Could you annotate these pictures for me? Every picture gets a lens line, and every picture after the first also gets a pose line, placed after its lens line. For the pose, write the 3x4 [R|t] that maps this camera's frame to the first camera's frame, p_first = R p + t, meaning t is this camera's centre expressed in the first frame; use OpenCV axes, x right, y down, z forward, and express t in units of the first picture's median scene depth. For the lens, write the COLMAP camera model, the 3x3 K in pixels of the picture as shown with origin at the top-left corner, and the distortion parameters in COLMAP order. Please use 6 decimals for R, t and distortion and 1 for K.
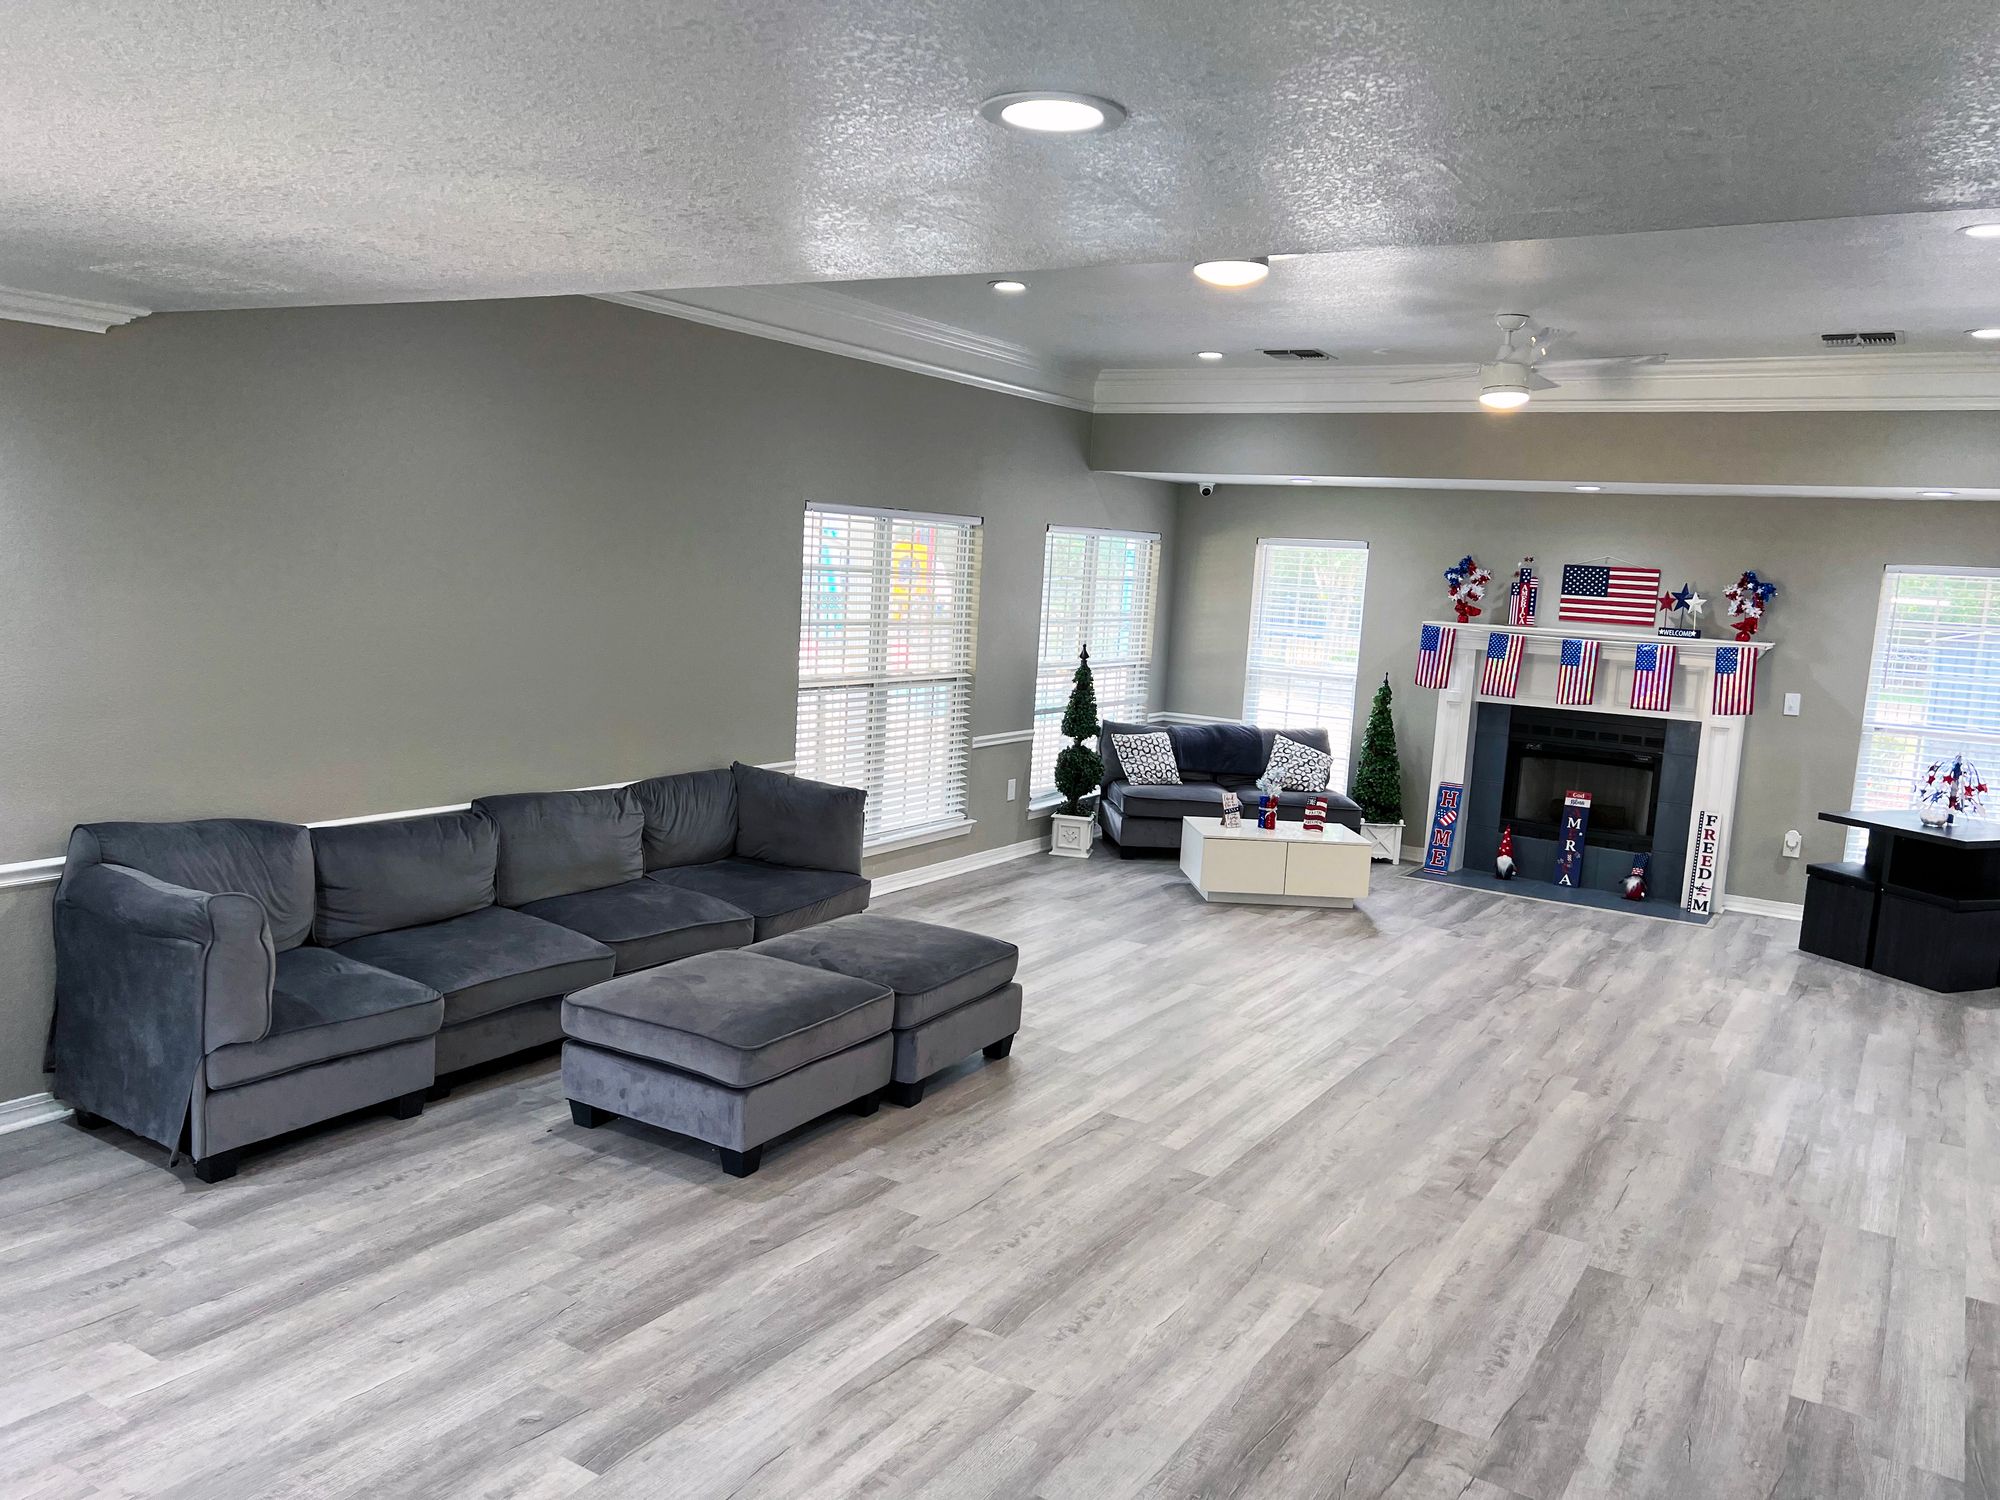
lens RADIAL K [[1514.0, 0, 1000.0], [0, 1514.0, 750.0], [0, 0, 1]] dist [0.063552, -0.069620]
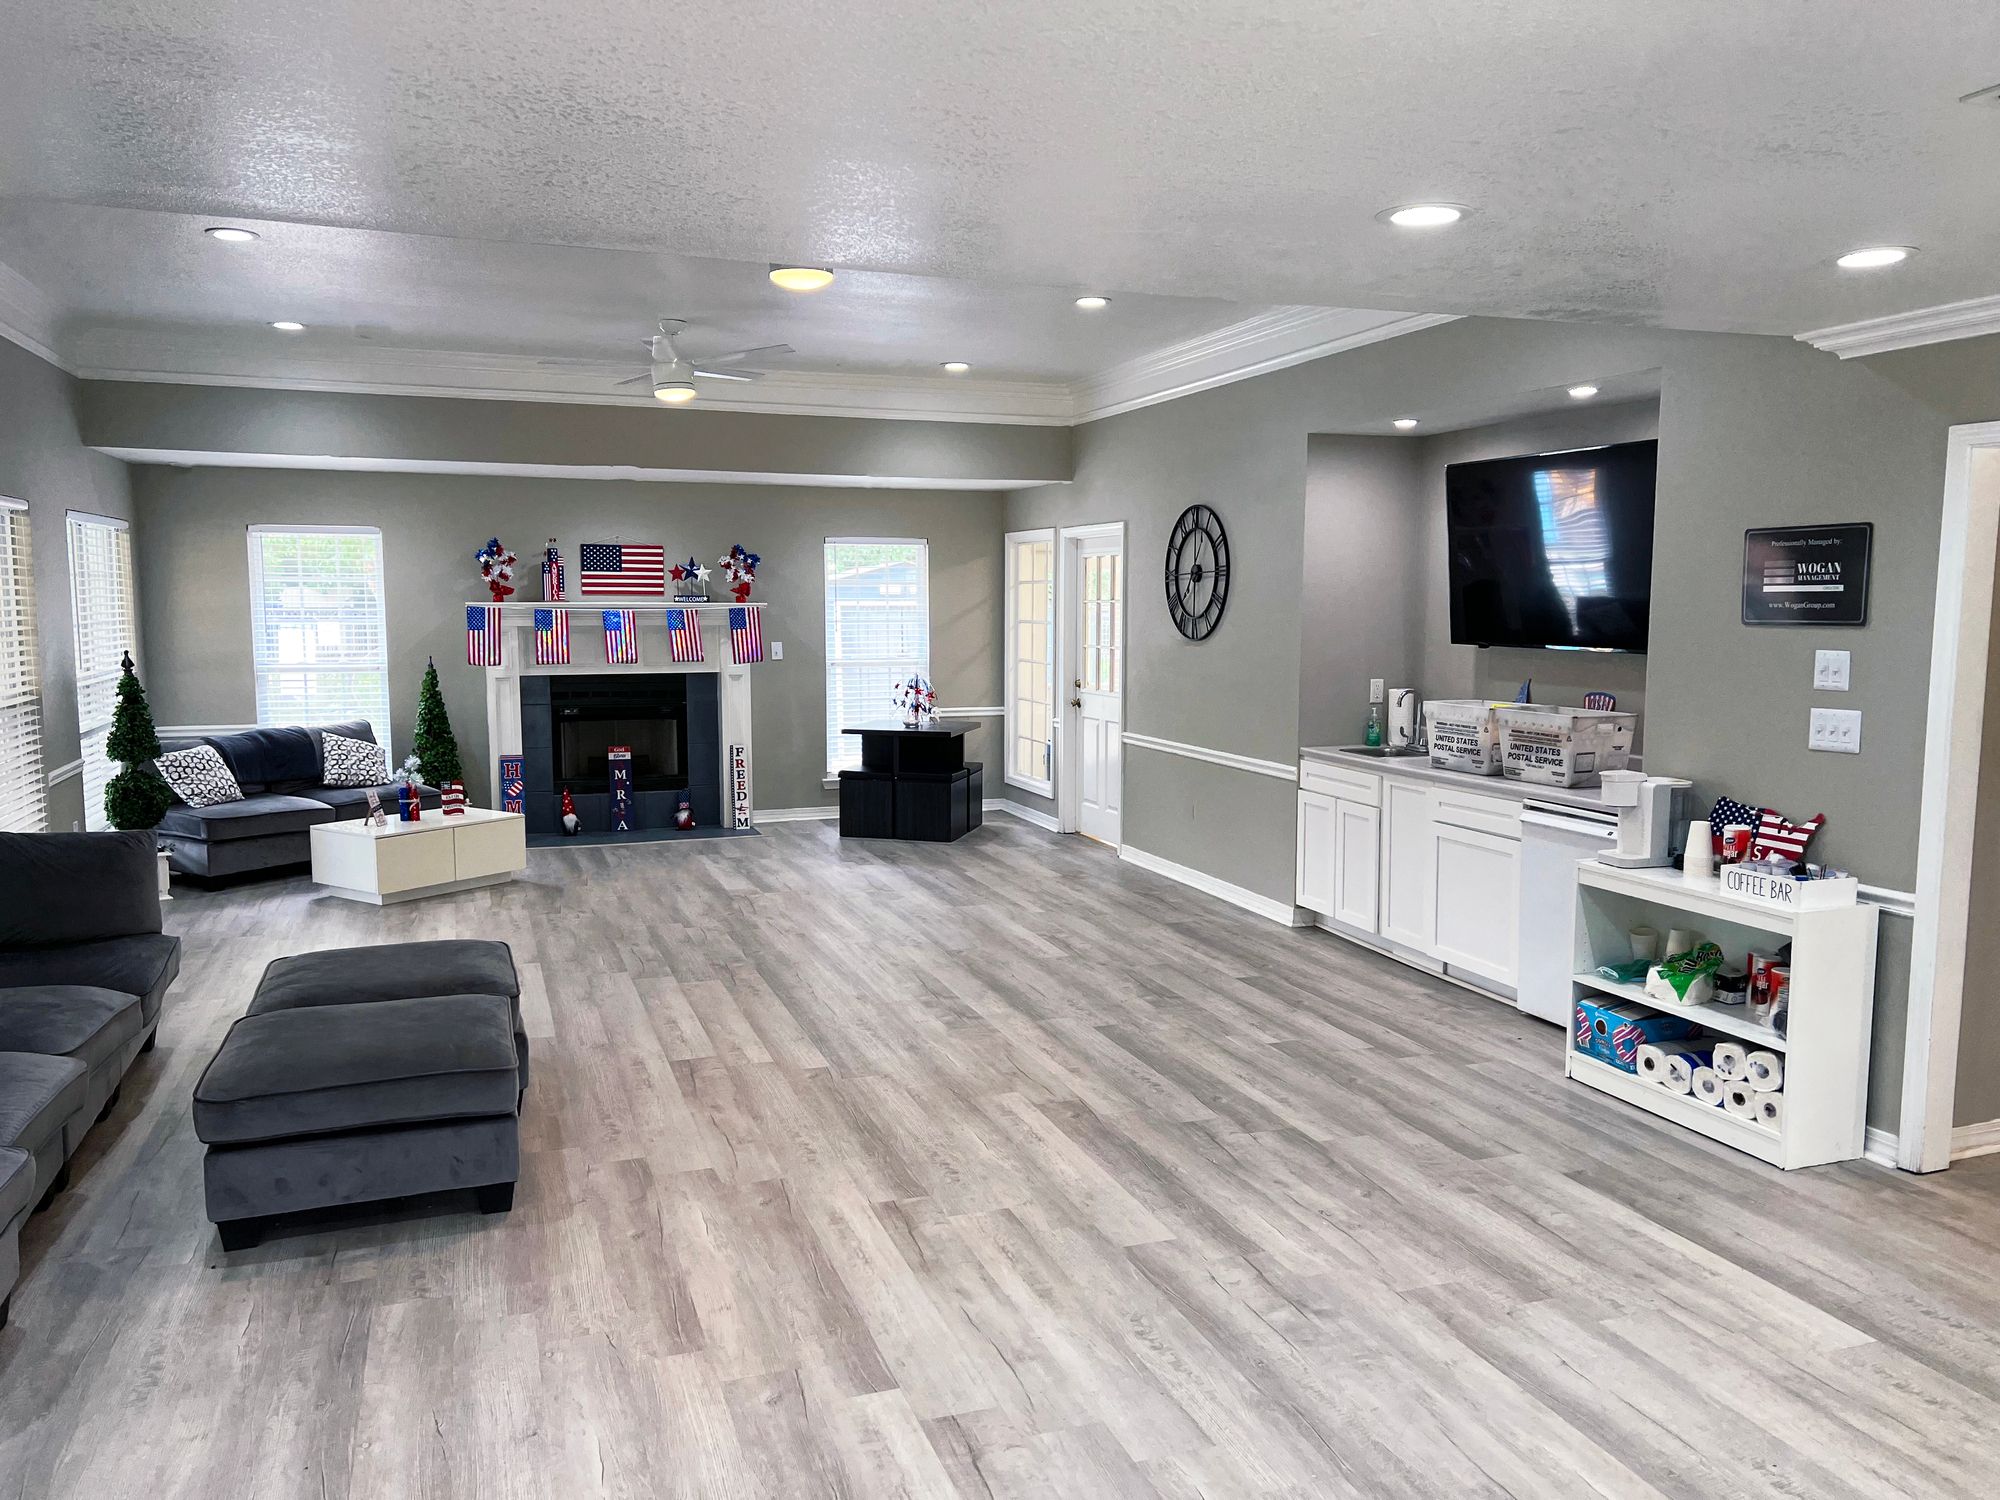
lens RADIAL K [[1507.8, 0, 1000.0], [0, 1507.8, 750.0], [0, 0, 1]] dist [0.117514, -0.143950]
pose [[0.616143, -0.136312, 0.775750, -0.364401], [0.133997, 0.988694, 0.067301, -0.008814], [-0.776153, 0.062481, 0.627442, 0.095140]]
